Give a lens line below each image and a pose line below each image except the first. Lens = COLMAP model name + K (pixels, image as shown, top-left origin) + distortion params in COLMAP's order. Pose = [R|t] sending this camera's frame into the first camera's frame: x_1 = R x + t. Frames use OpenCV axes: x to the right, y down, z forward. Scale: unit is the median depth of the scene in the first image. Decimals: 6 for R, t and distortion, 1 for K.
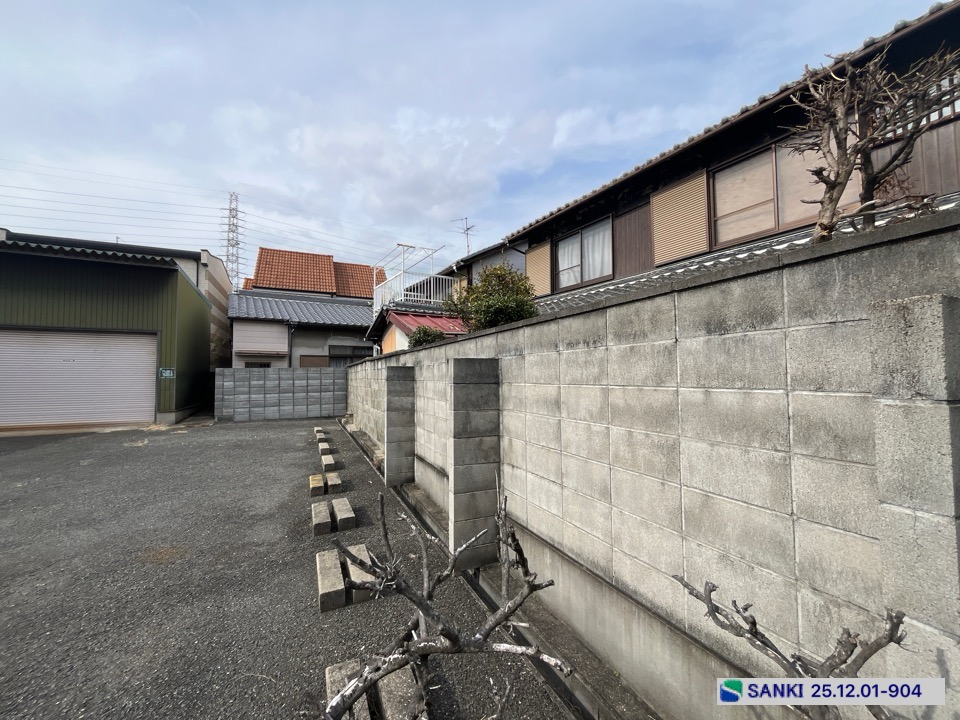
lens RADIAL K [[389.3, 0, 477.0], [0, 389.3, 360.9], [0, 0, 1]] dist [-0.003191, 0.000079]
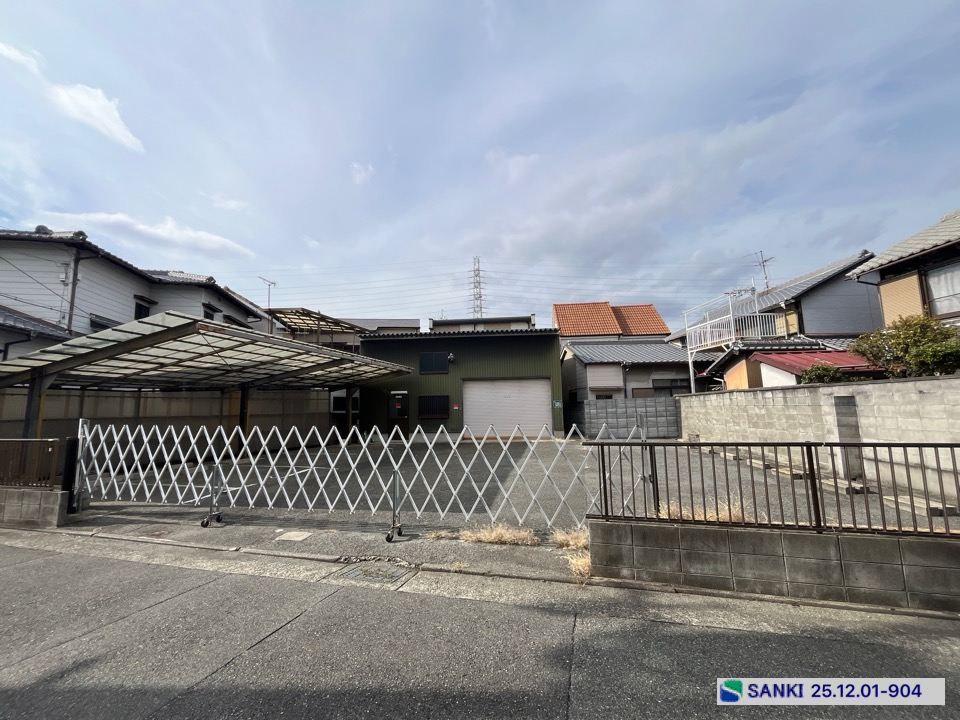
lens RADIAL K [[389.3, 0, 477.0], [0, 389.3, 360.9], [0, 0, 1]] dist [-0.003191, 0.000079]
pose [[0.862529, -0.072091, -0.500846, -0.304302], [0.035659, 0.995998, -0.081952, -0.022224], [0.504750, 0.052826, 0.861648, -0.453308]]
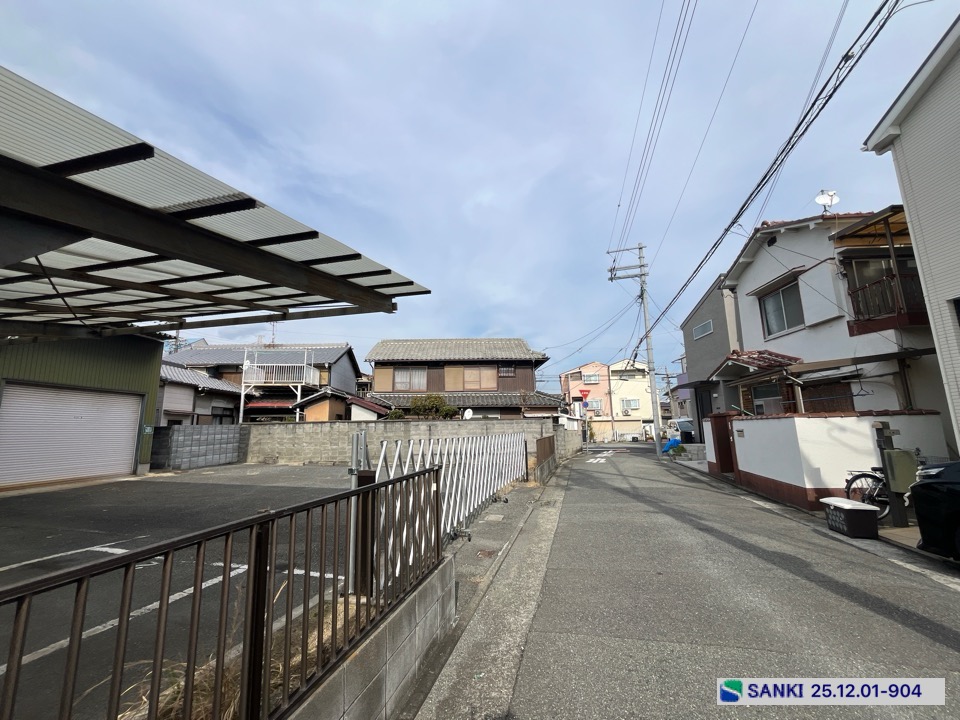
lens RADIAL K [[389.3, 0, 477.0], [0, 389.3, 360.9], [0, 0, 1]] dist [-0.003191, 0.000079]
pose [[0.494232, 0.147109, 0.856793, -1.342513], [-0.022281, 0.987398, -0.156681, -0.010865], [-0.869045, 0.058347, 0.491281, -0.451462]]
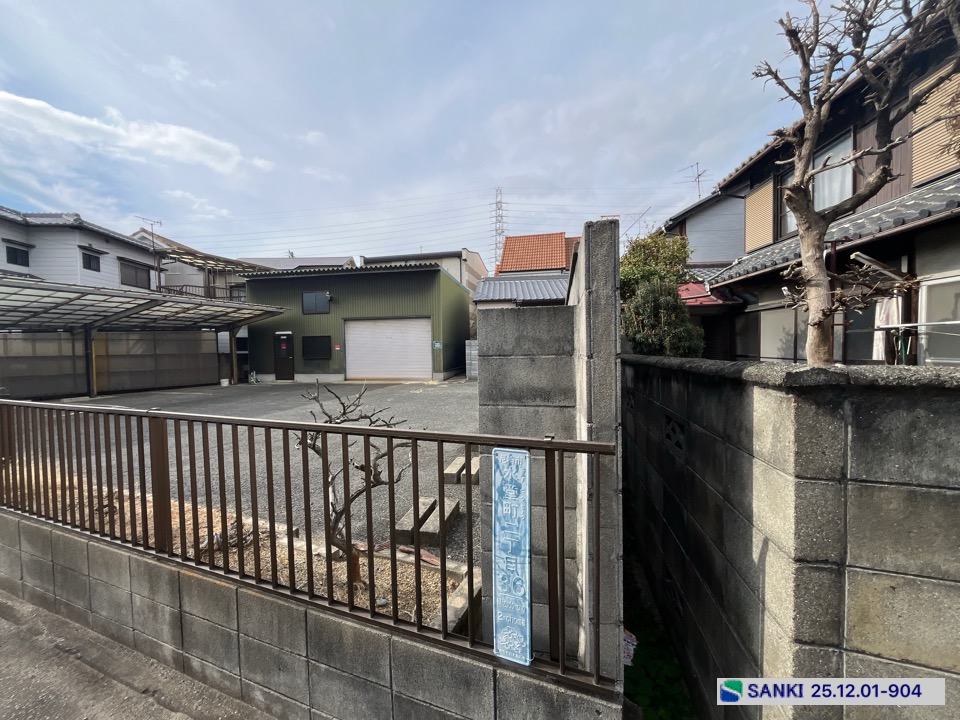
lens RADIAL K [[389.3, 0, 477.0], [0, 389.3, 360.9], [0, 0, 1]] dist [-0.003191, 0.000079]
pose [[0.803867, 0.010052, -0.594724, 0.162700], [0.038135, 0.996929, 0.068395, -0.001392], [0.593586, -0.077660, 0.801015, -0.055624]]
